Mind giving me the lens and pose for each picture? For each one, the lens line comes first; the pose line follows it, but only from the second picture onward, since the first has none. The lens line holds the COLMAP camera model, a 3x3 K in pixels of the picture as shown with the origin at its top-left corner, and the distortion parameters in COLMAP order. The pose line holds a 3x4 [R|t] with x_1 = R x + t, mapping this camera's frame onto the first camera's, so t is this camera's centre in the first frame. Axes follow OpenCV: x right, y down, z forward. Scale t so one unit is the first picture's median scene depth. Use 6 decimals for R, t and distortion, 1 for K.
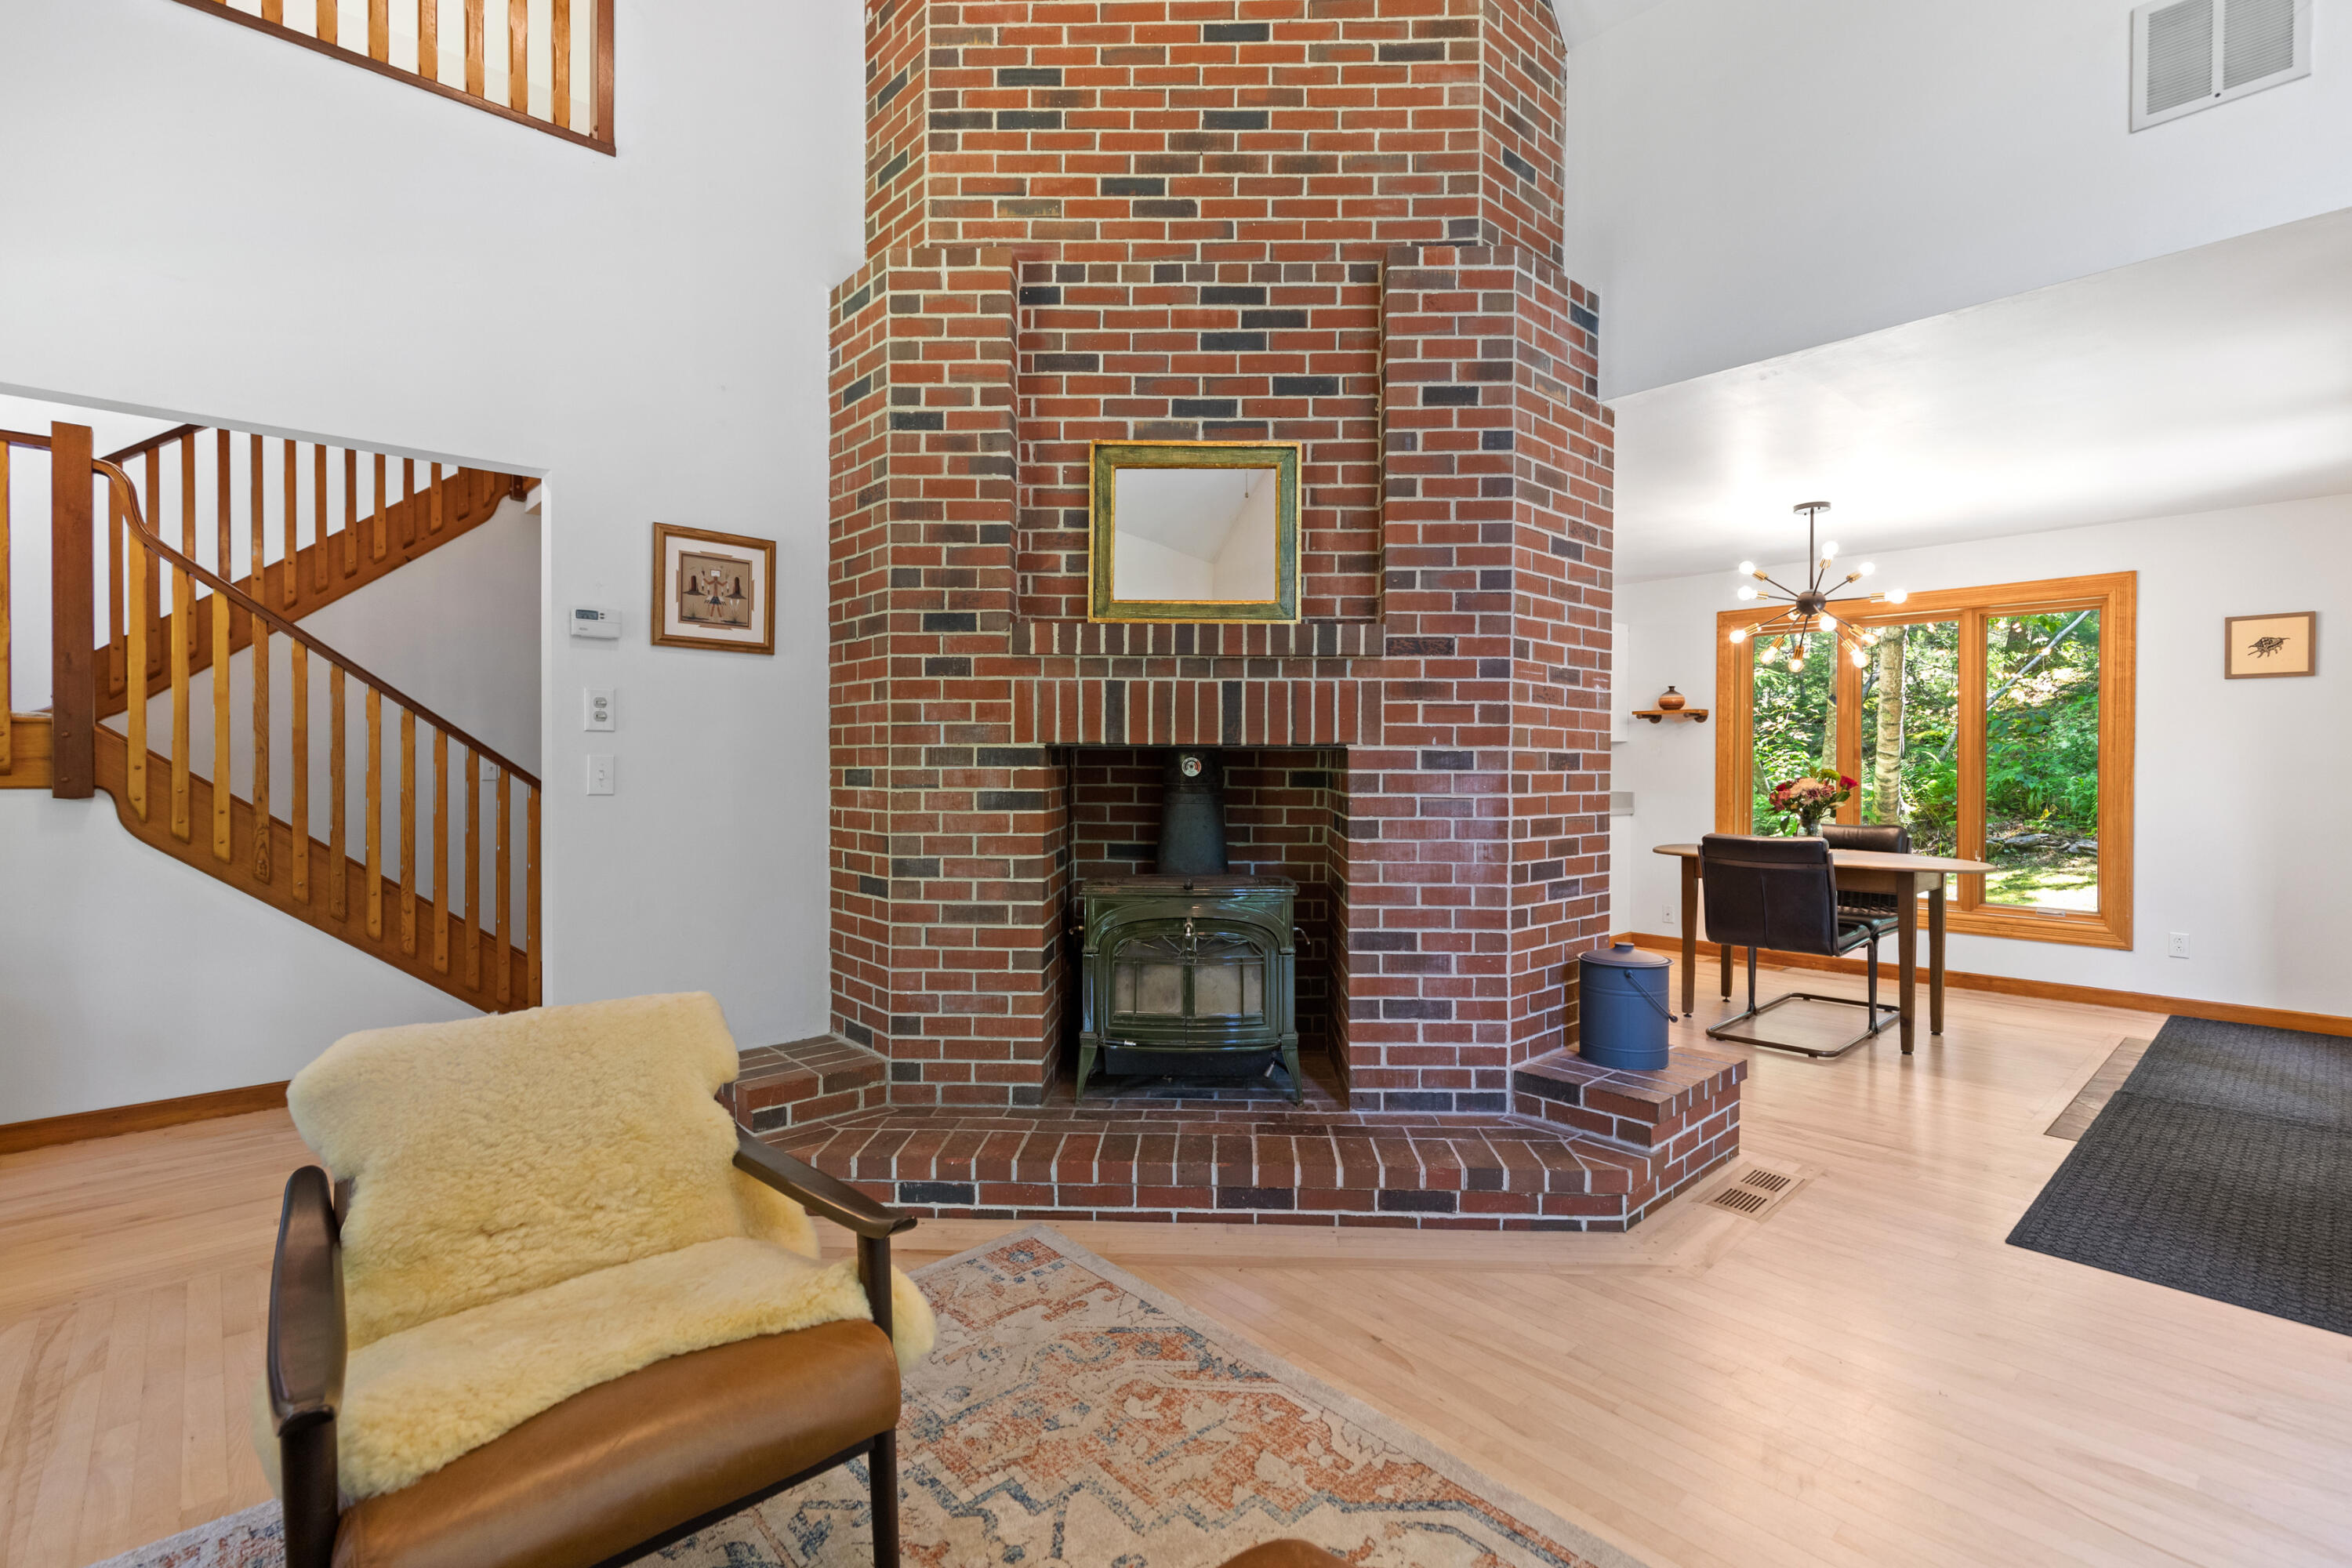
lens RADIAL K [[1064.1, 0, 1187.7], [0, 1064.1, 773.8], [0, 0, 1]] dist [0.011373, -0.000631]
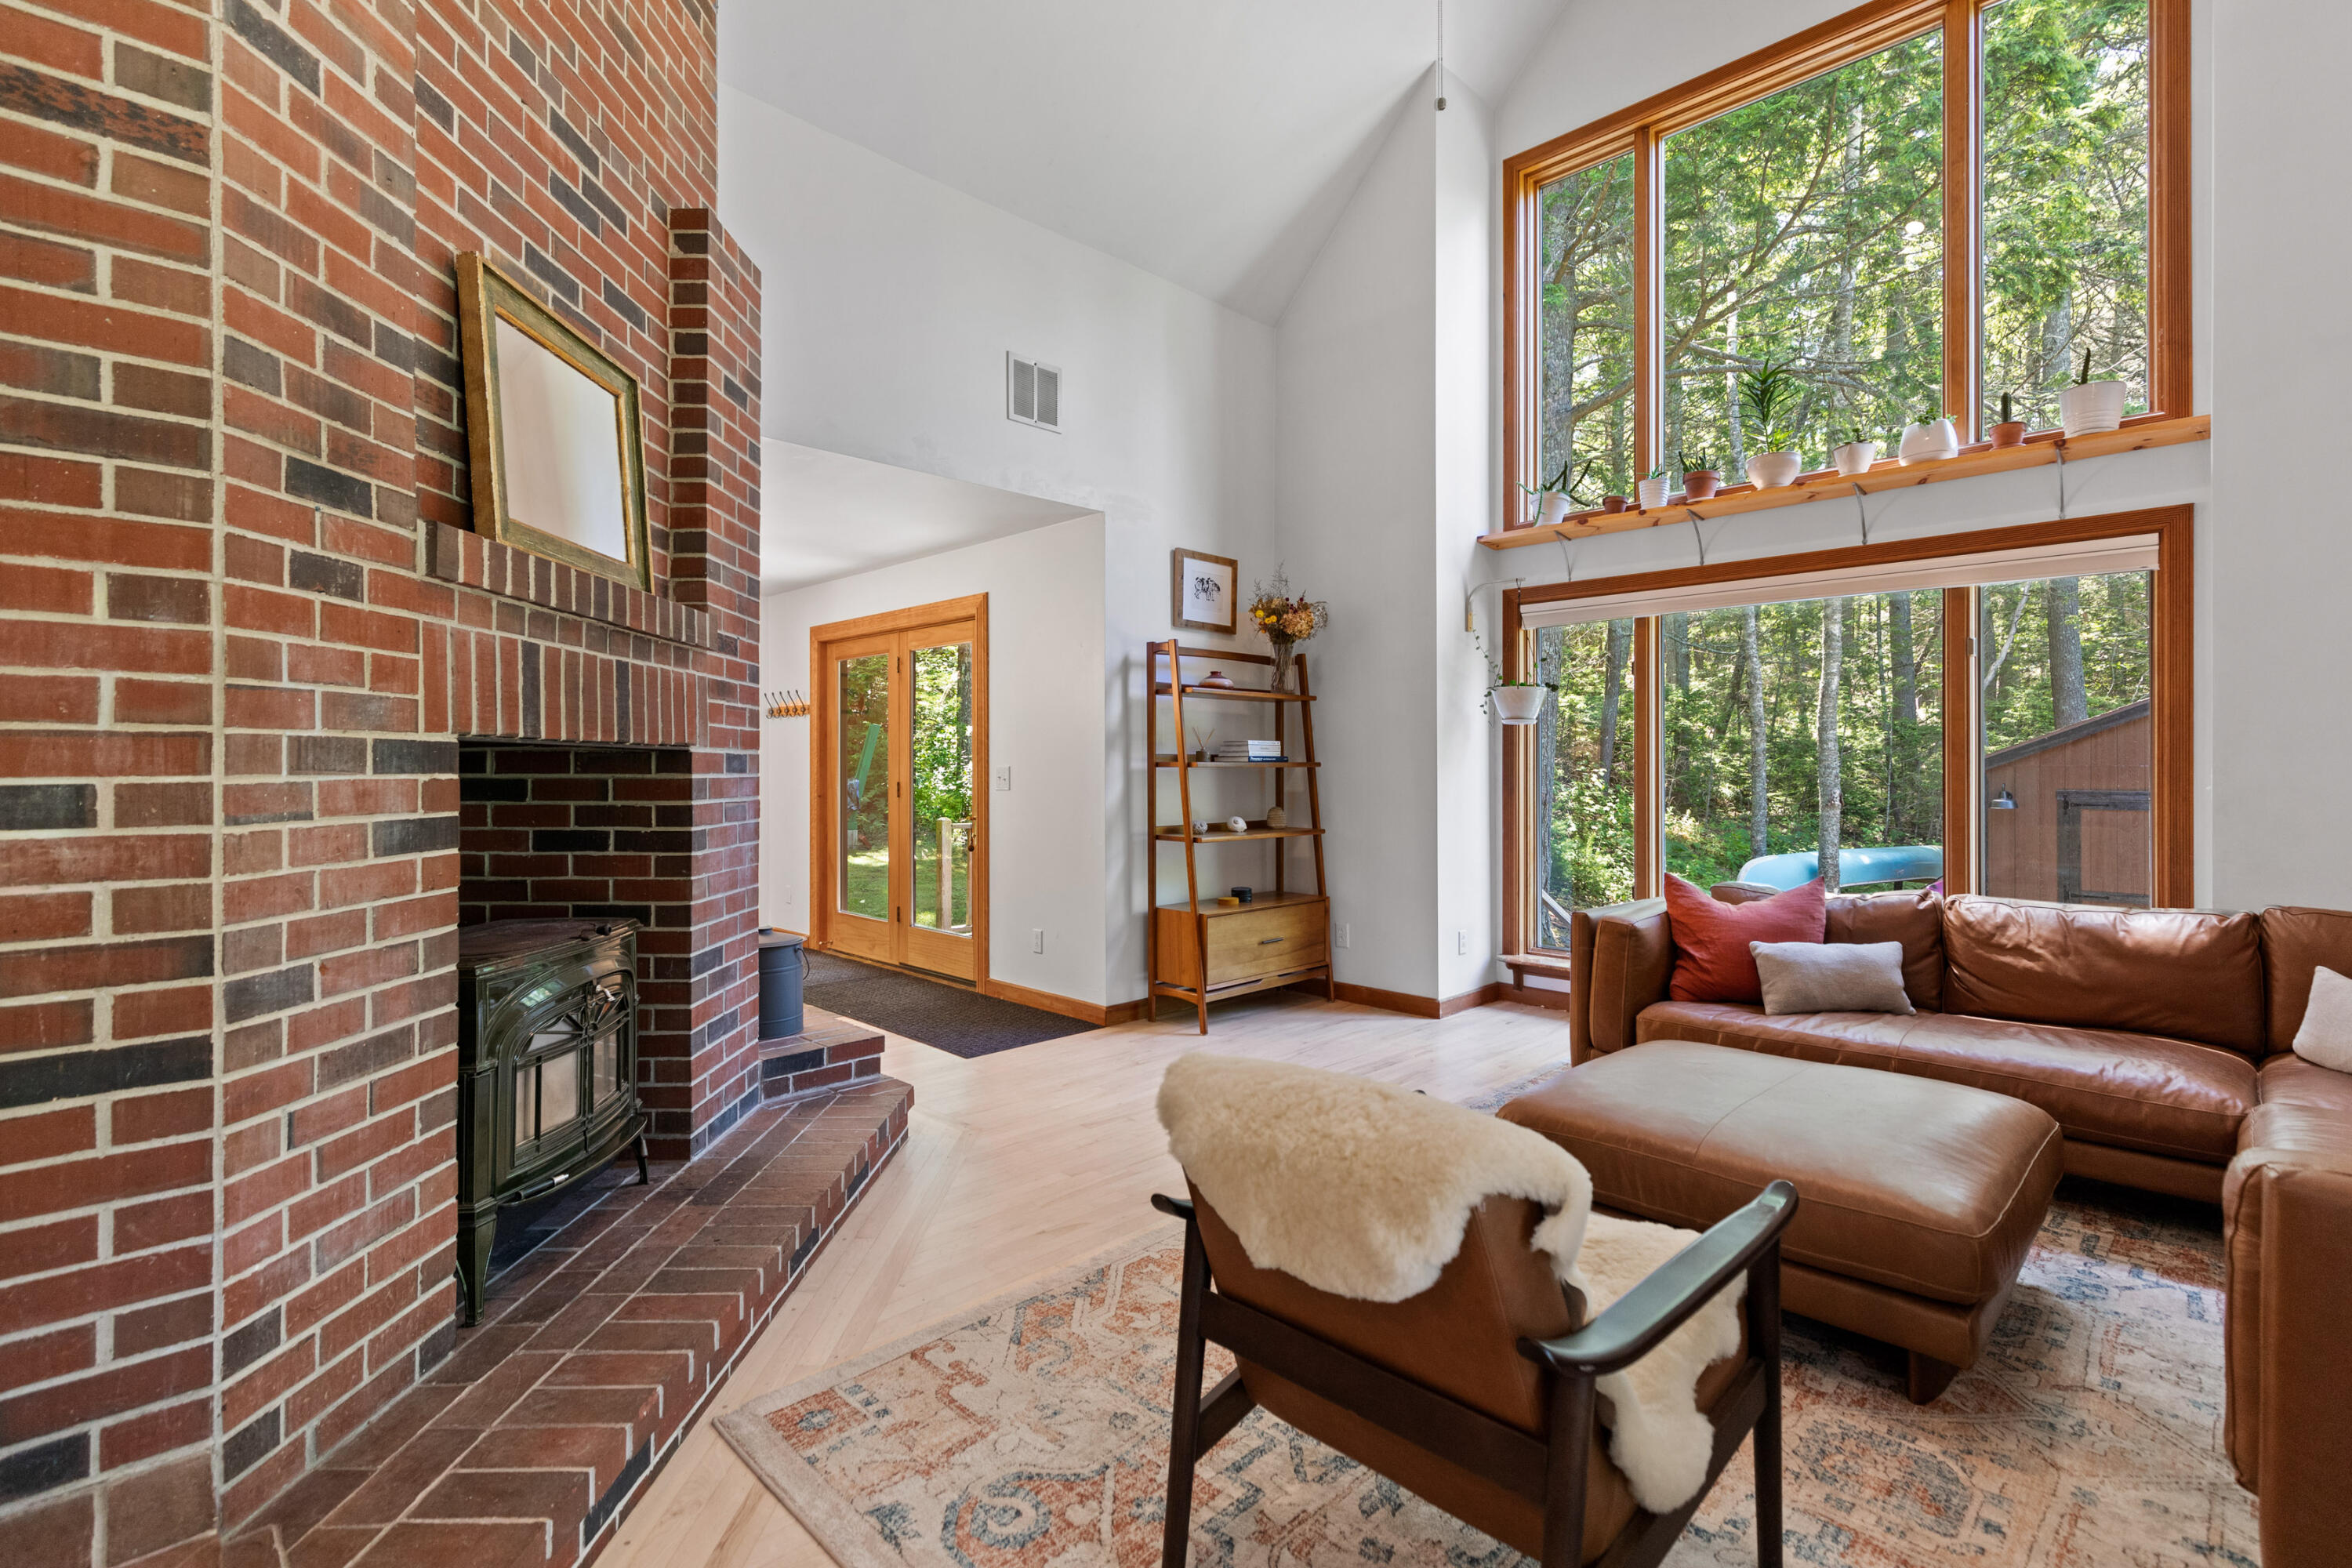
lens RADIAL K [[1064.1, 0, 1187.7], [0, 1064.1, 773.8], [0, 0, 1]] dist [0.011373, -0.000631]
pose [[-0.041856, -0.008879, 0.999084, -0.749064], [0.012061, 0.999883, 0.009391, -0.007511], [-0.999051, 0.012443, -0.041744, 0.621275]]
